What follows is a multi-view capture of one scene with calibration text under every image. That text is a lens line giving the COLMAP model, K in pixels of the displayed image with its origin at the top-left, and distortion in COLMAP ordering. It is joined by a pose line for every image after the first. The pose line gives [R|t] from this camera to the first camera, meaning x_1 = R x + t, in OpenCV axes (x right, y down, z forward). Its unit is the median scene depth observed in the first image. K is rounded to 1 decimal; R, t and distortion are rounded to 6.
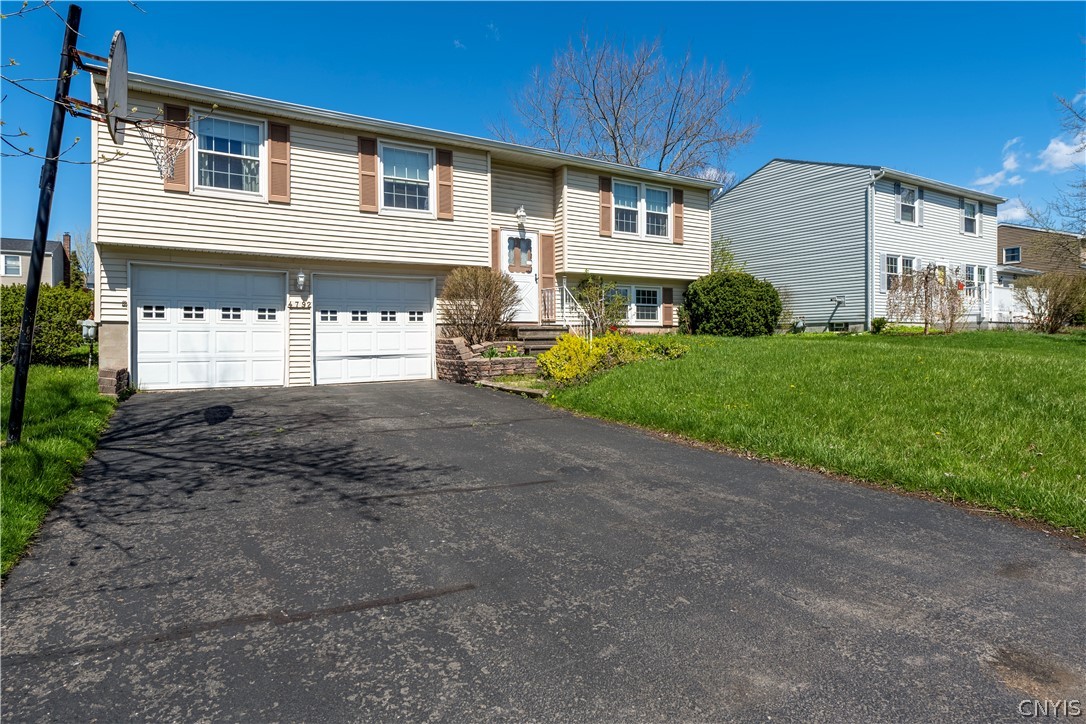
lens RADIAL K [[575.7, 0, 502.5], [0, 575.7, 325.5], [0, 0, 1]] dist [0.000903, 0.000090]
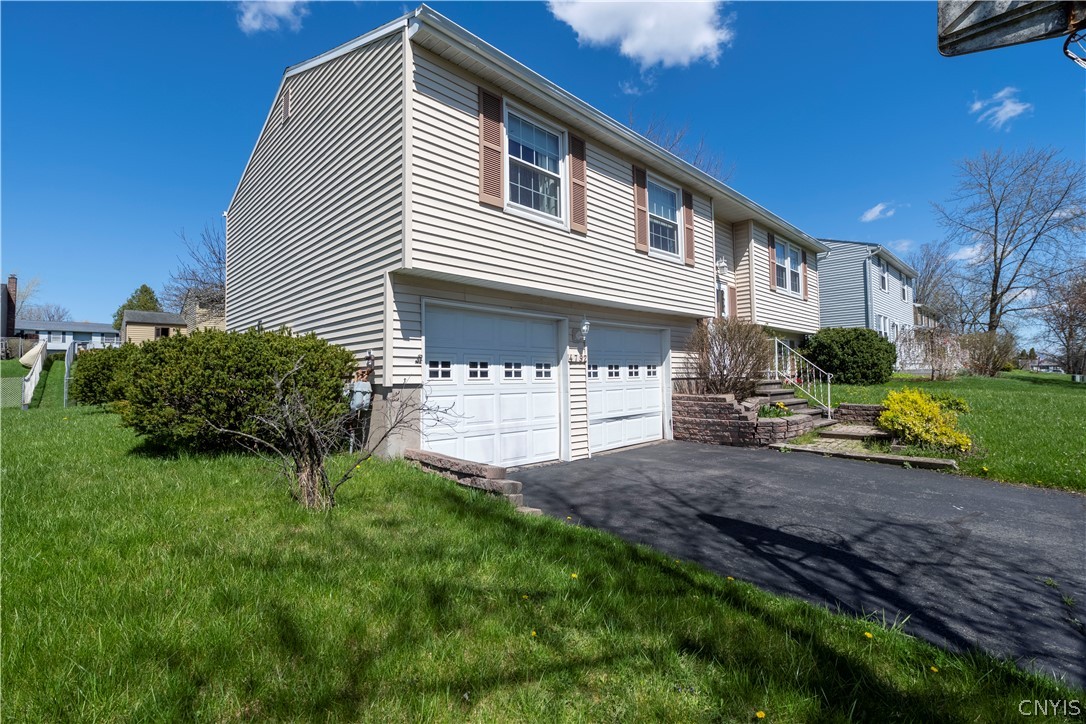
lens RADIAL K [[489.6, 0, 558.0], [0, 489.6, 347.6], [0, 0, 1]] dist [0.003463, 0.000002]
pose [[0.972229, 0.003991, 0.233996, -0.493980], [0.007561, 0.998797, -0.048449, -0.016641], [-0.233908, 0.048872, 0.971030, 0.298744]]
